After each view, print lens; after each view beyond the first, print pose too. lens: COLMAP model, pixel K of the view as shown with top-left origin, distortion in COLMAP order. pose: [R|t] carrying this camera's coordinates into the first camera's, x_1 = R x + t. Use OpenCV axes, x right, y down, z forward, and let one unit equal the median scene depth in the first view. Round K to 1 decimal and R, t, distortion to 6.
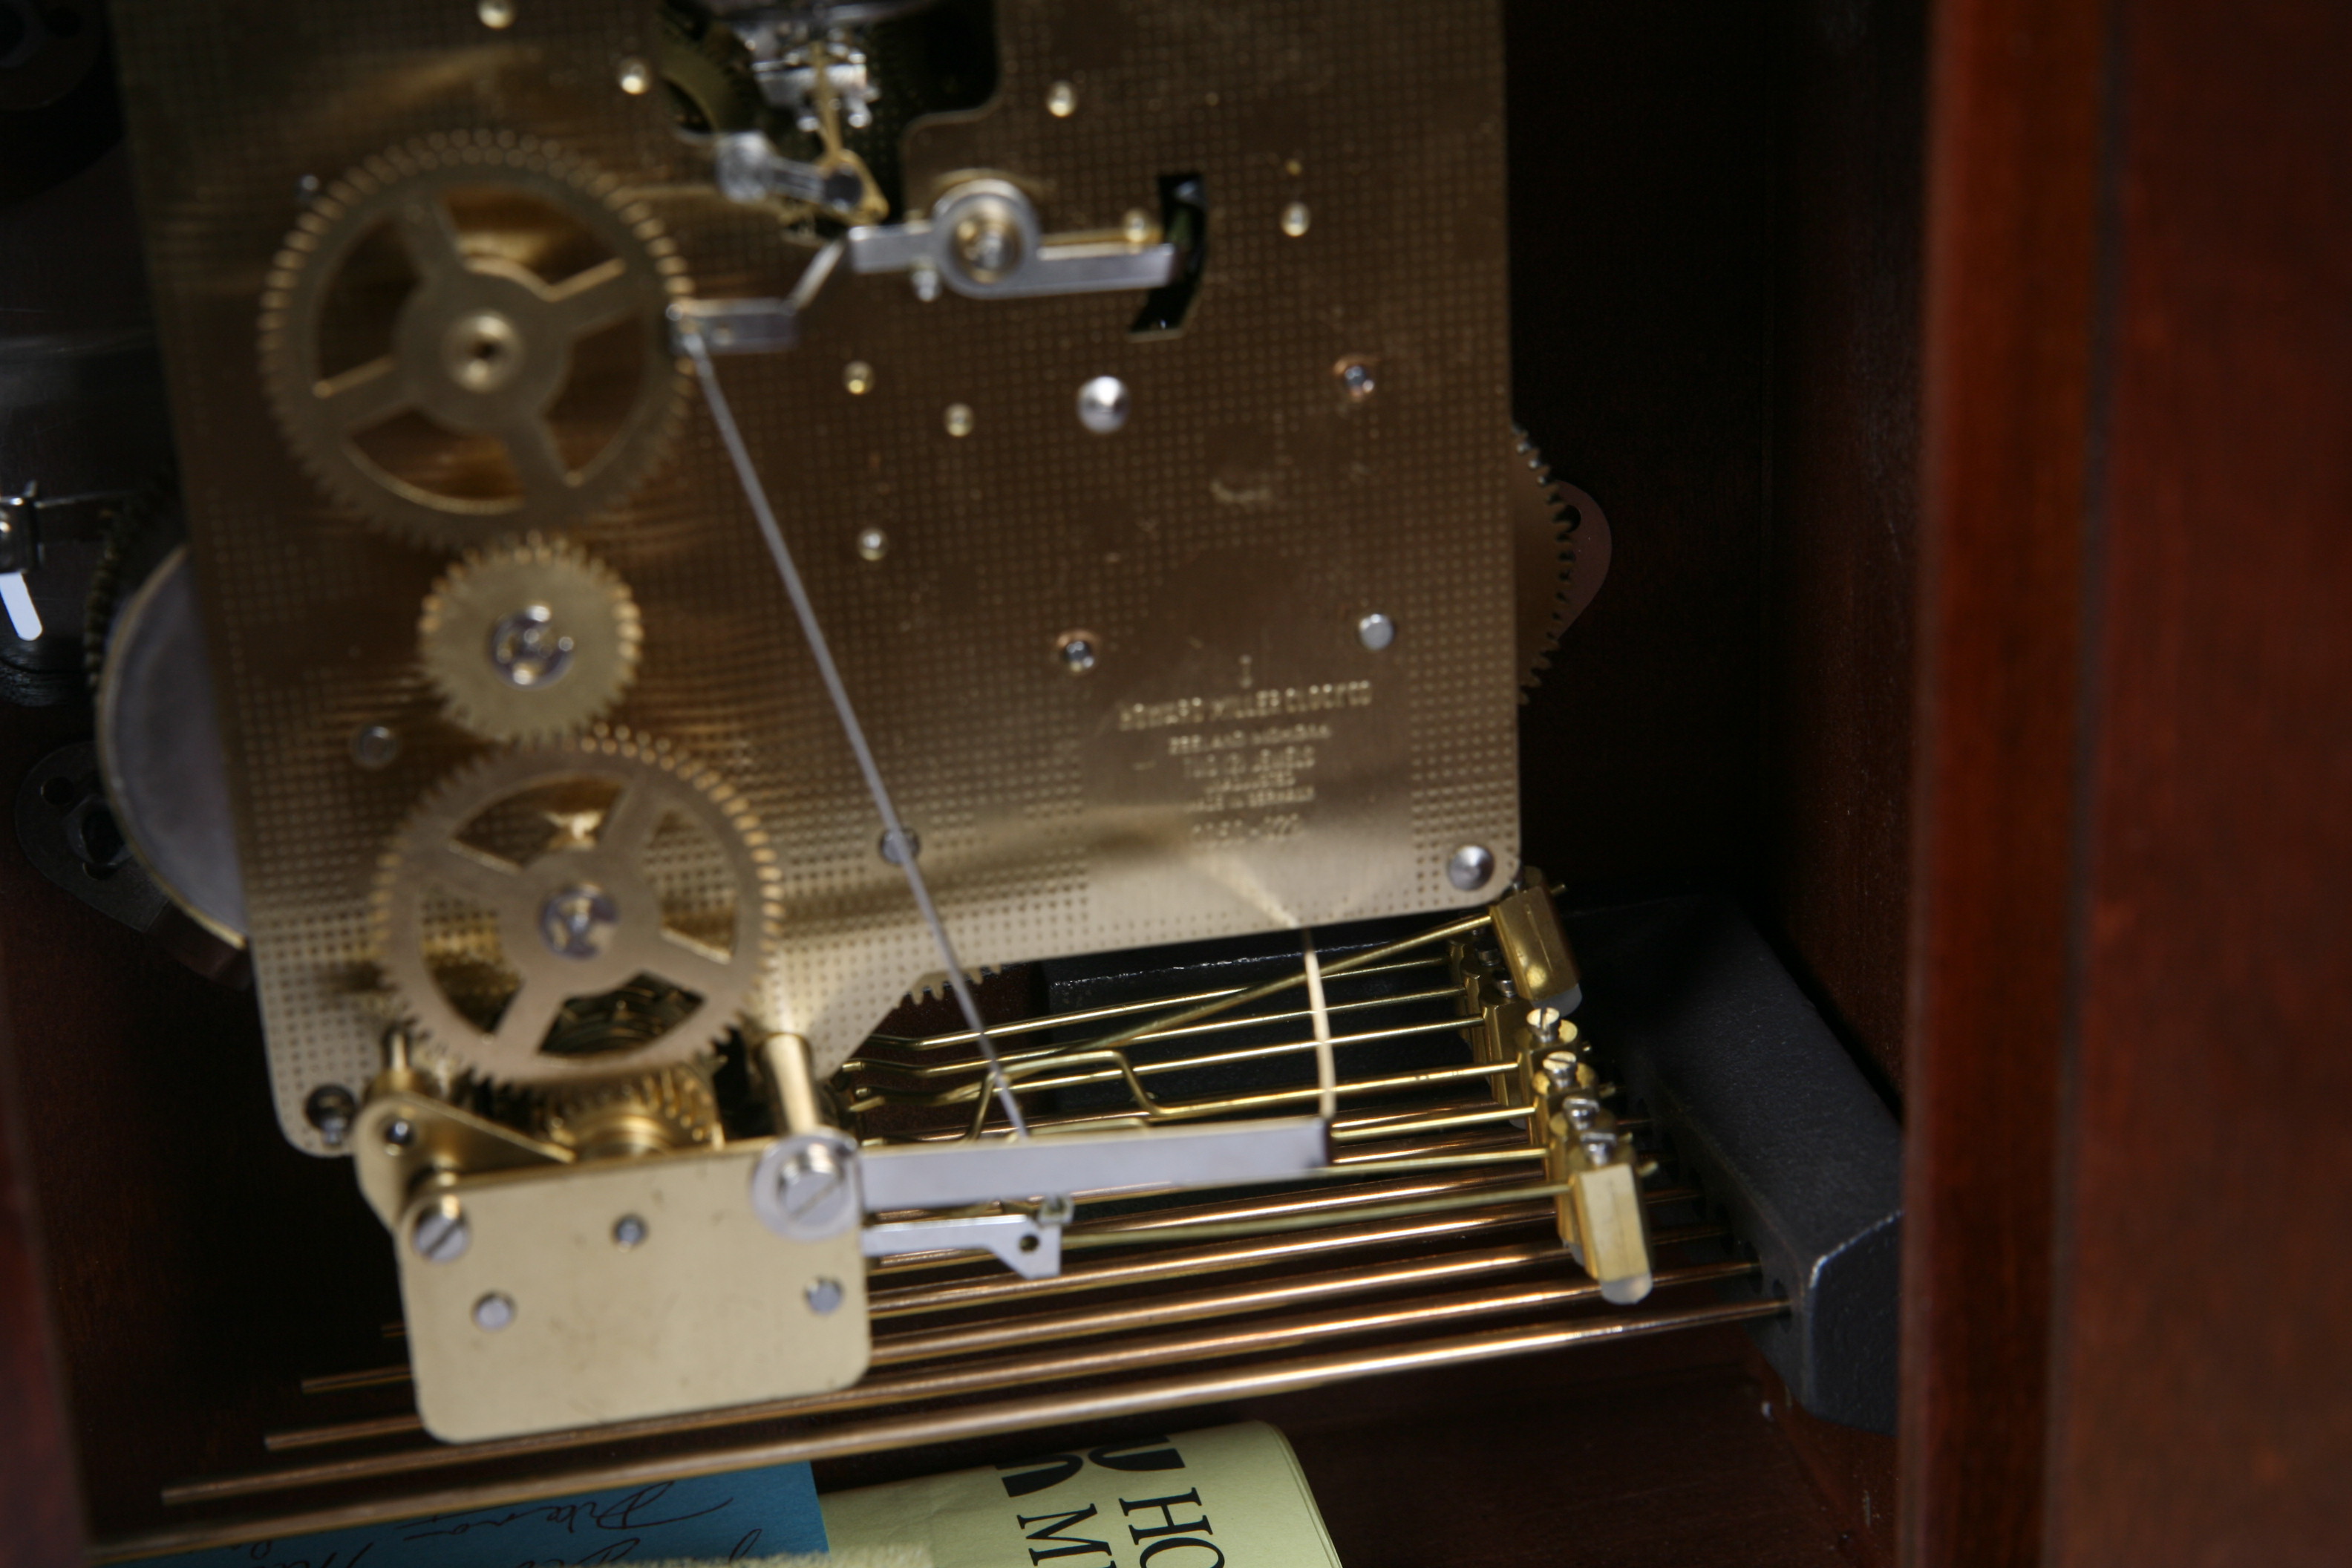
lens RADIAL K [[4339.2, 0, 1176.0], [0, 4339.2, 784.0], [0, 0, 1]] dist [0.005739, 0.480987]
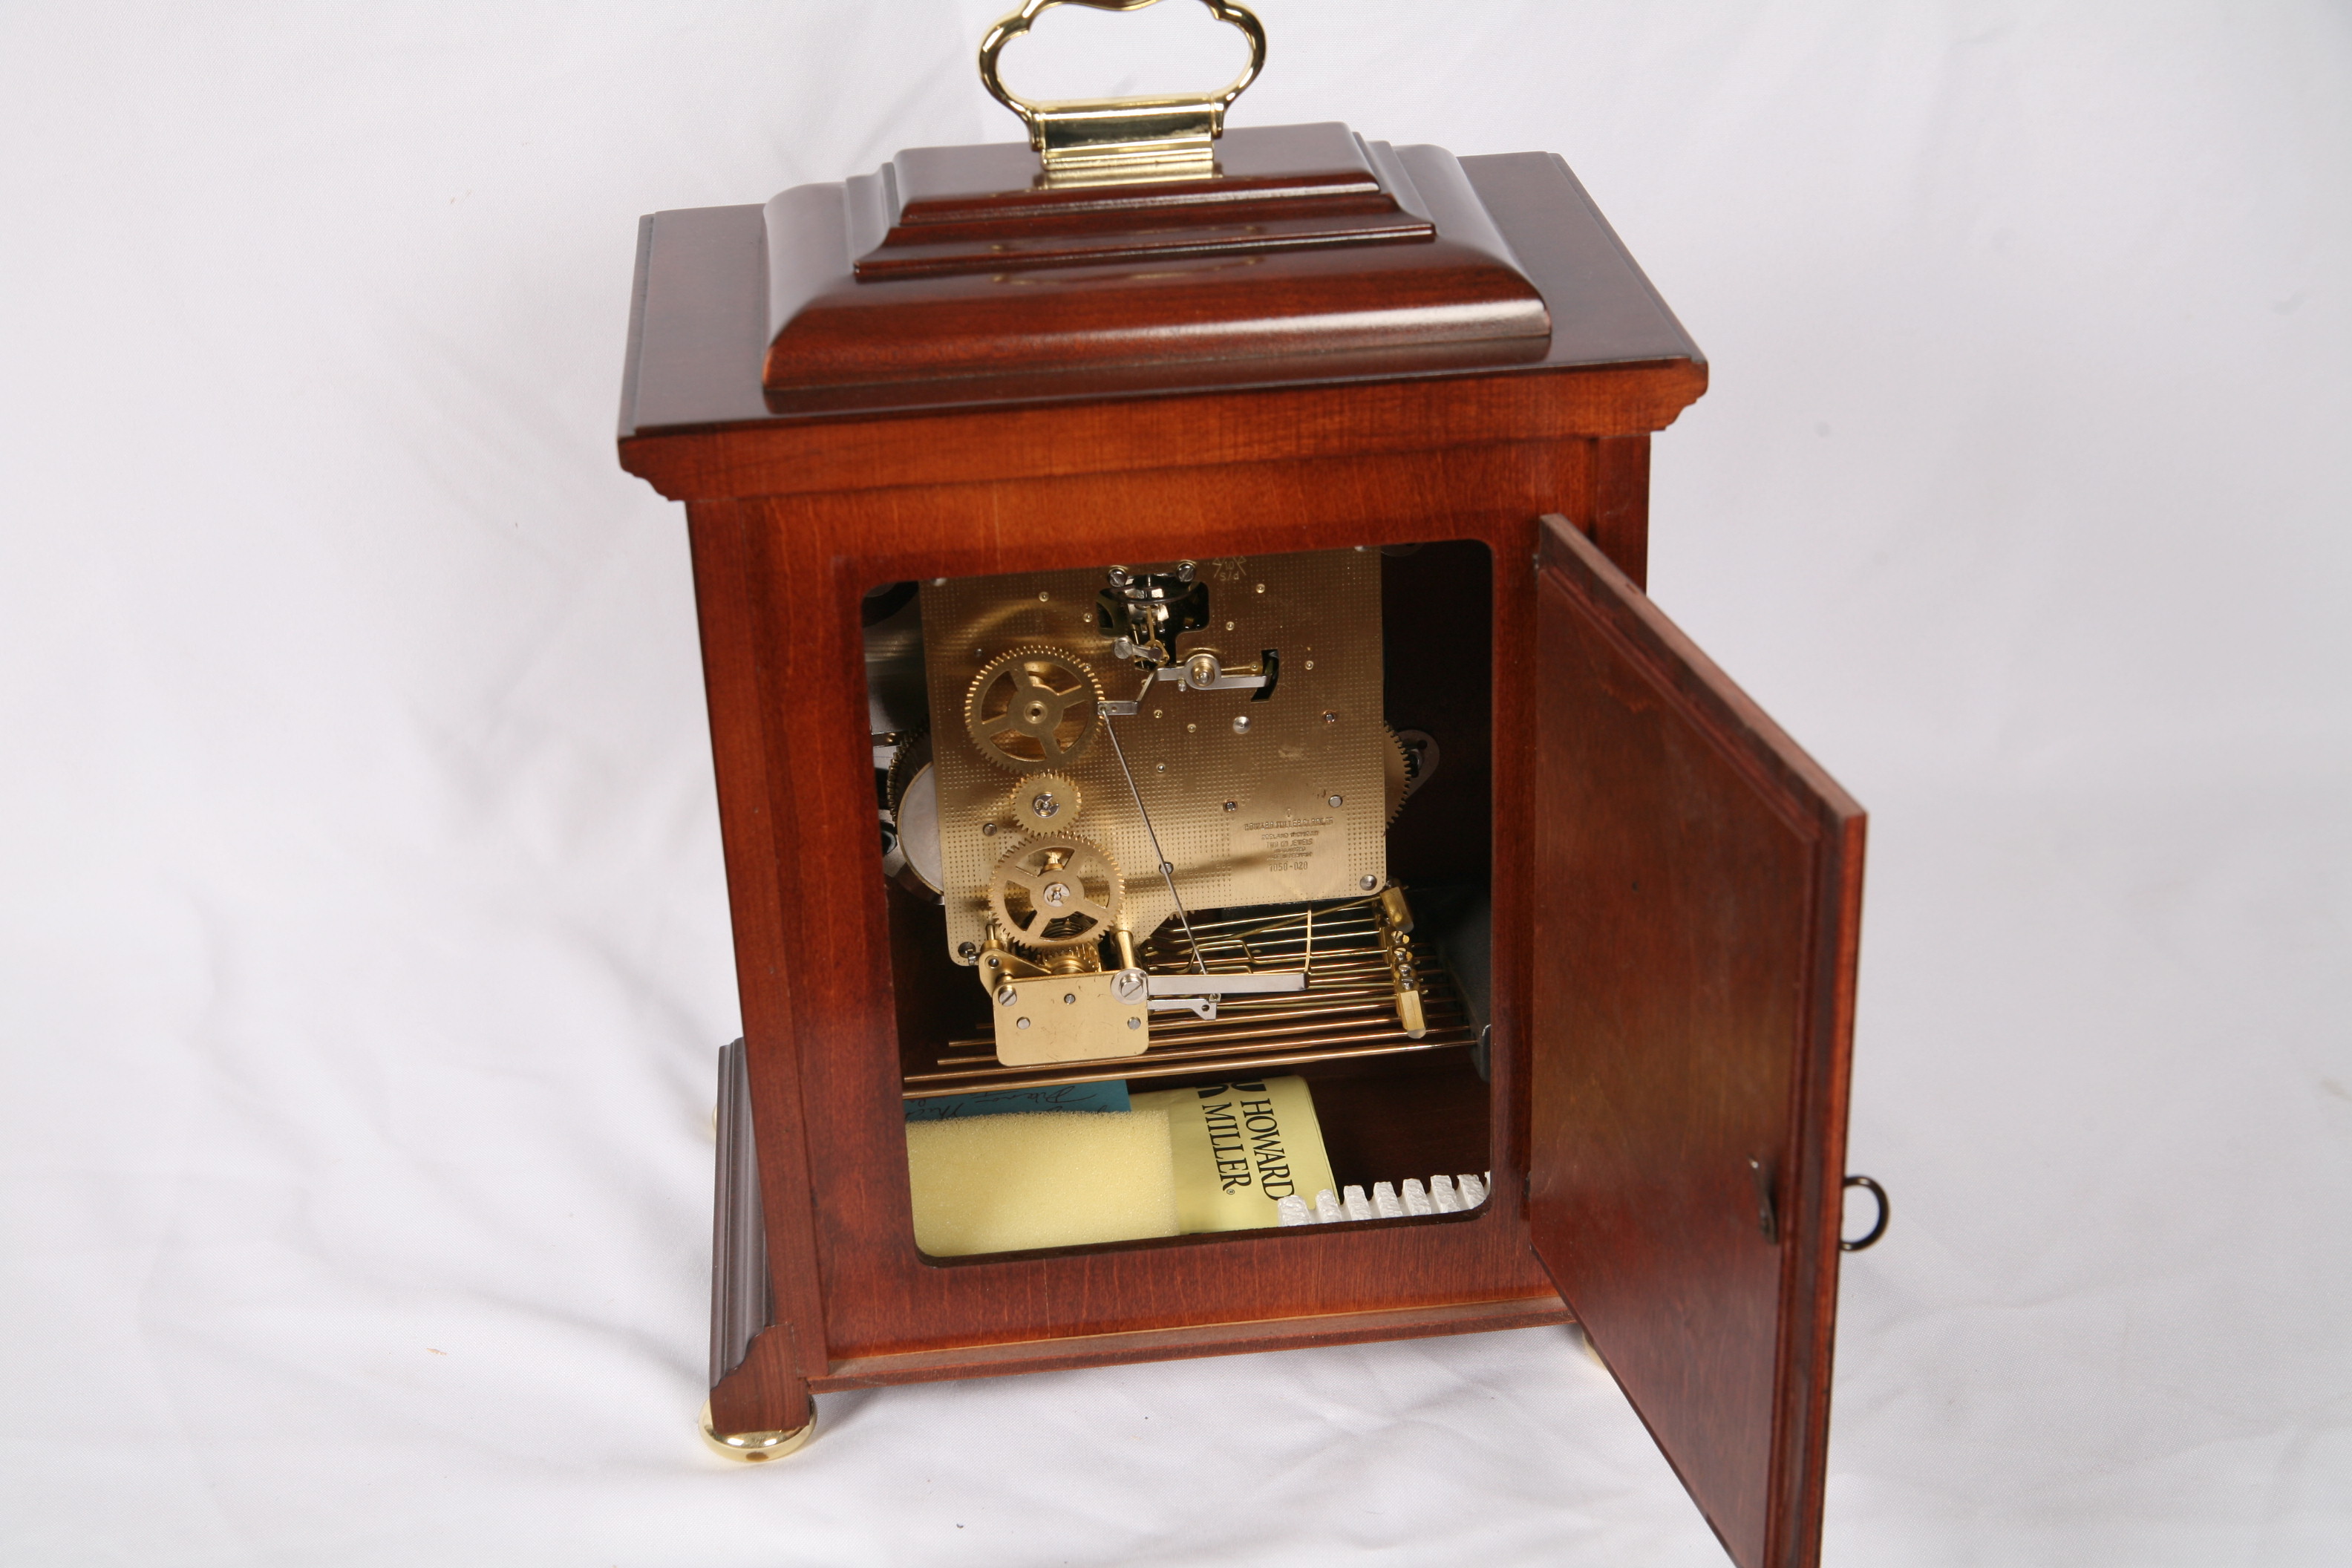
lens RADIAL K [[3499.4, 0, 1176.0], [0, 3499.4, 784.0], [0, 0, 1]] dist [-0.037052, -0.009905]
pose [[0.996701, 0.044655, -0.067773, 0.099994], [-0.040512, 0.997296, 0.061319, -0.189014], [0.070328, -0.058372, 0.995815, -1.339126]]
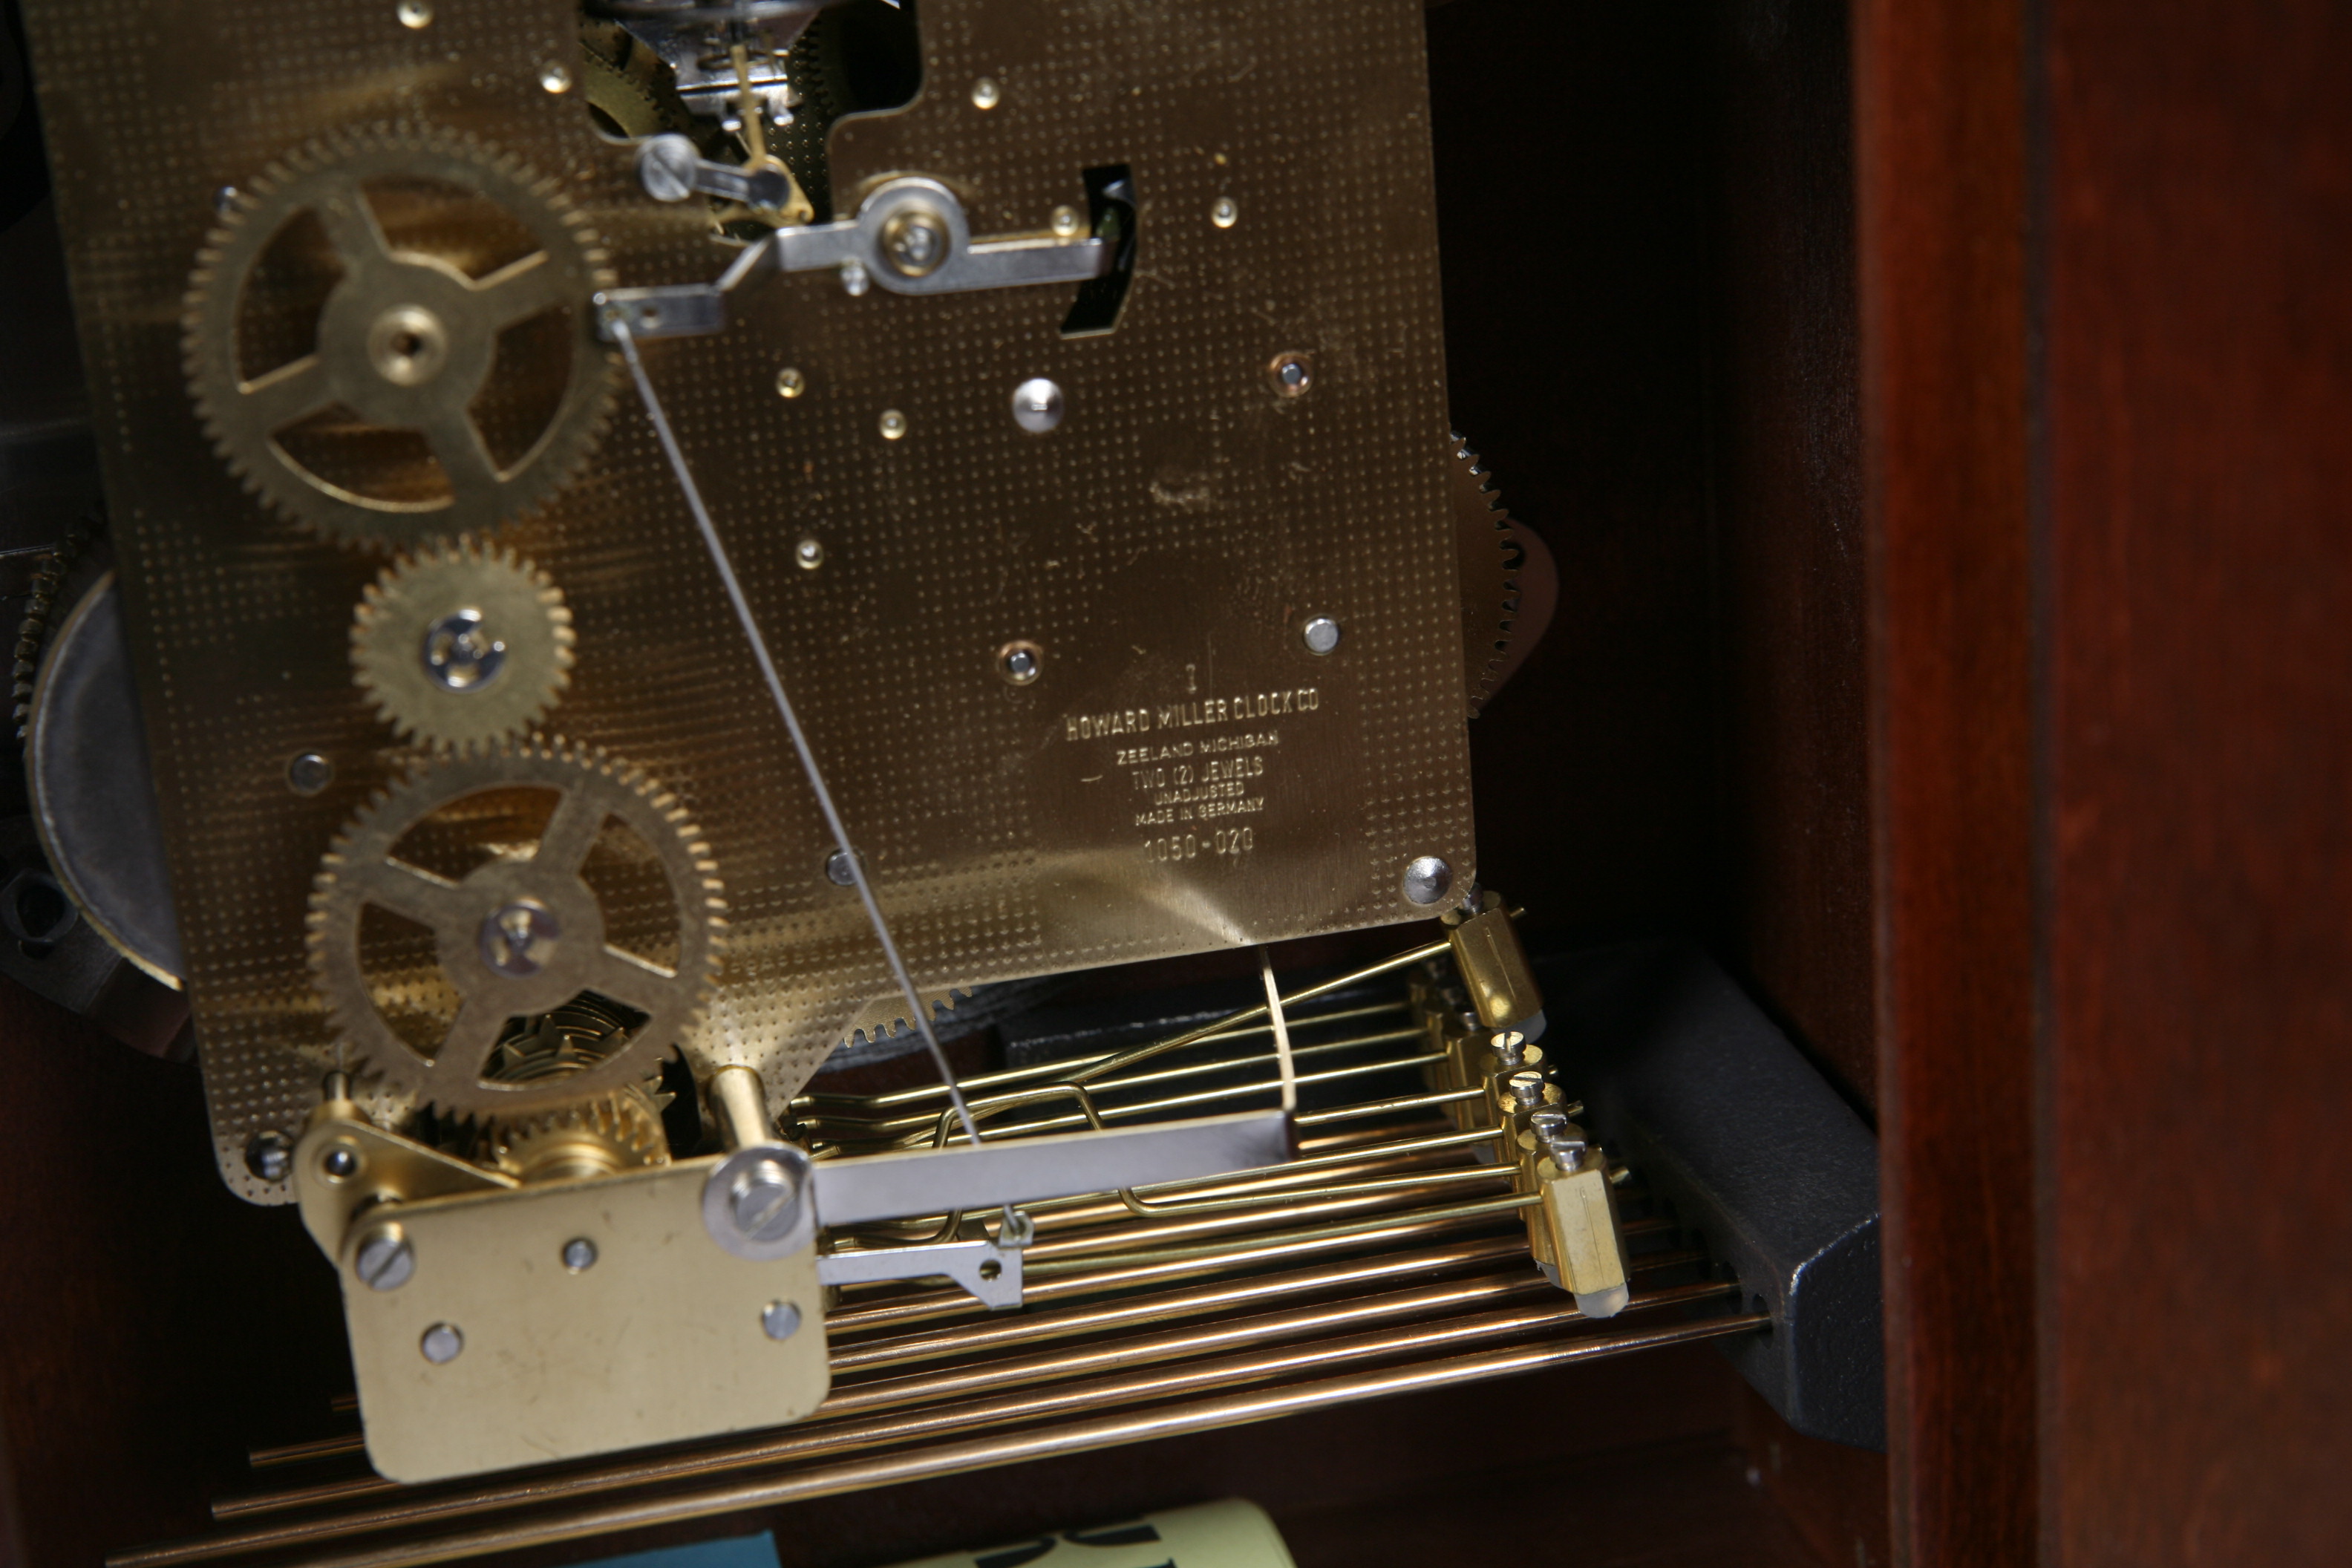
lens RADIAL K [[4339.2, 0, 1176.0], [0, 4339.2, 784.0], [0, 0, 1]] dist [0.005739, 0.480987]
pose [[0.999377, -0.034149, 0.008864, 0.003123], [0.034742, 0.996295, -0.078678, 0.077619], [-0.006145, 0.078937, 0.996861, 0.017426]]
